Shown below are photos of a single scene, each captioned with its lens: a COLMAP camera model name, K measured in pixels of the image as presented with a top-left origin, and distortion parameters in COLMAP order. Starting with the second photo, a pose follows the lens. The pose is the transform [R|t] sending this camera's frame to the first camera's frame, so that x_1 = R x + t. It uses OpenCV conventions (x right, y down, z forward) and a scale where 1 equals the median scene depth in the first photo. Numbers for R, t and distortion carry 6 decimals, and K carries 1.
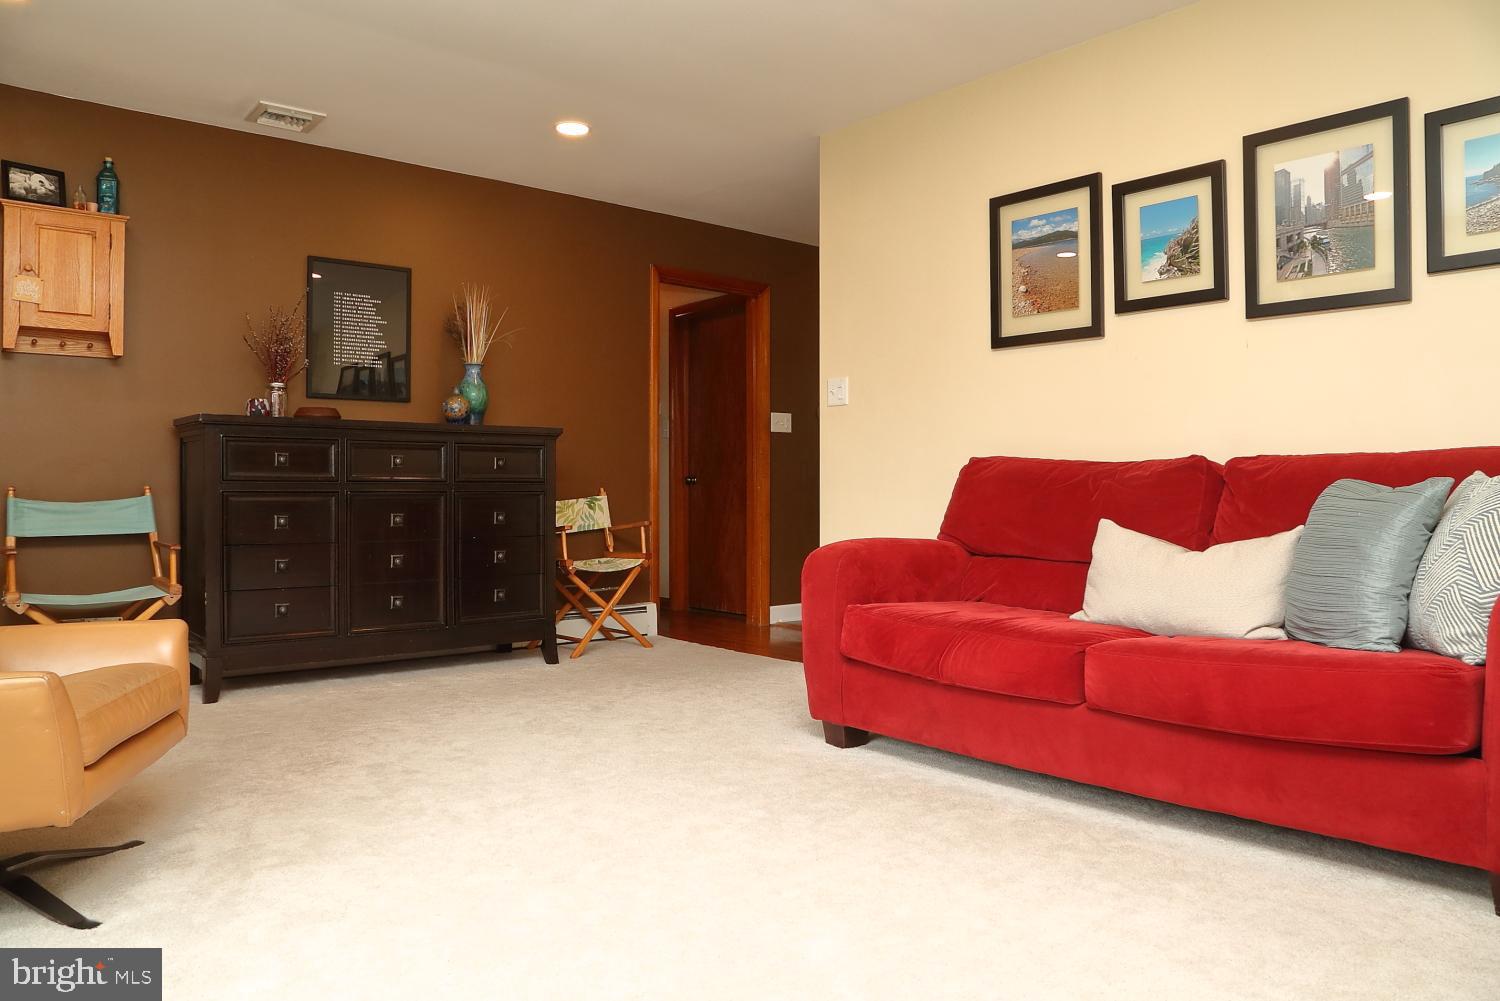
lens RADIAL K [[1028.3, 0, 769.0], [0, 1028.3, 467.0], [0, 0, 1]] dist [-0.090884, 0.026838]
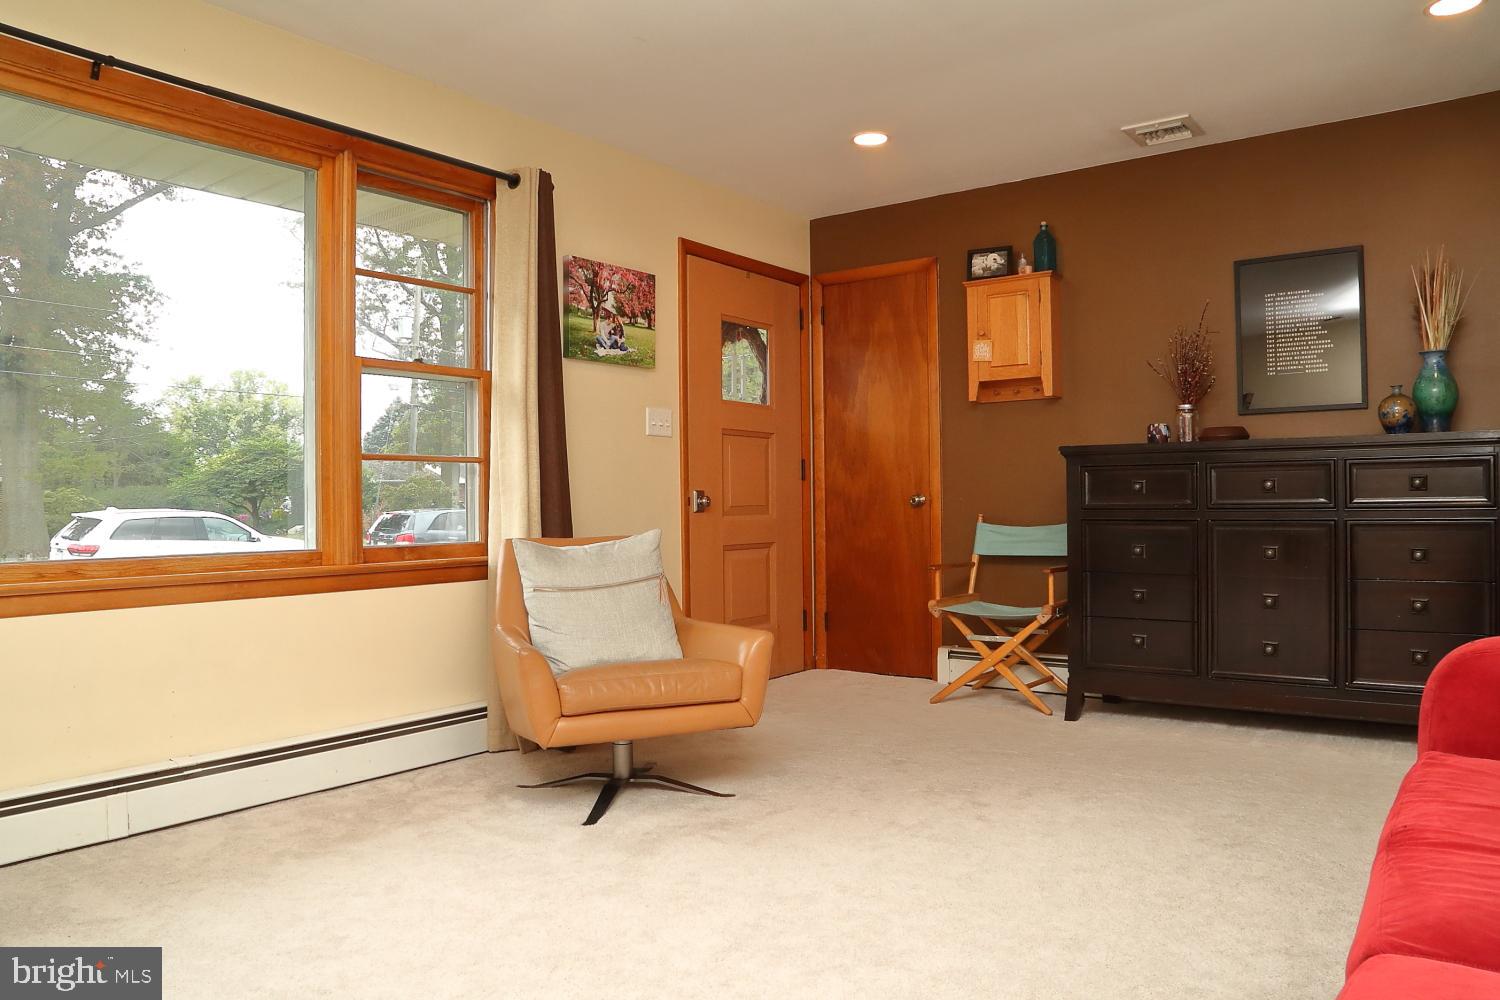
lens RADIAL K [[1028.3, 0, 746.0], [0, 1028.3, 500.4], [0, 0, 1]] dist [-0.090884, 0.026838]
pose [[0.193430, -0.011541, -0.981046, 0.406998], [0.015176, 0.999846, -0.008770, 0.009927], [0.980997, -0.013192, 0.193575, 0.446210]]
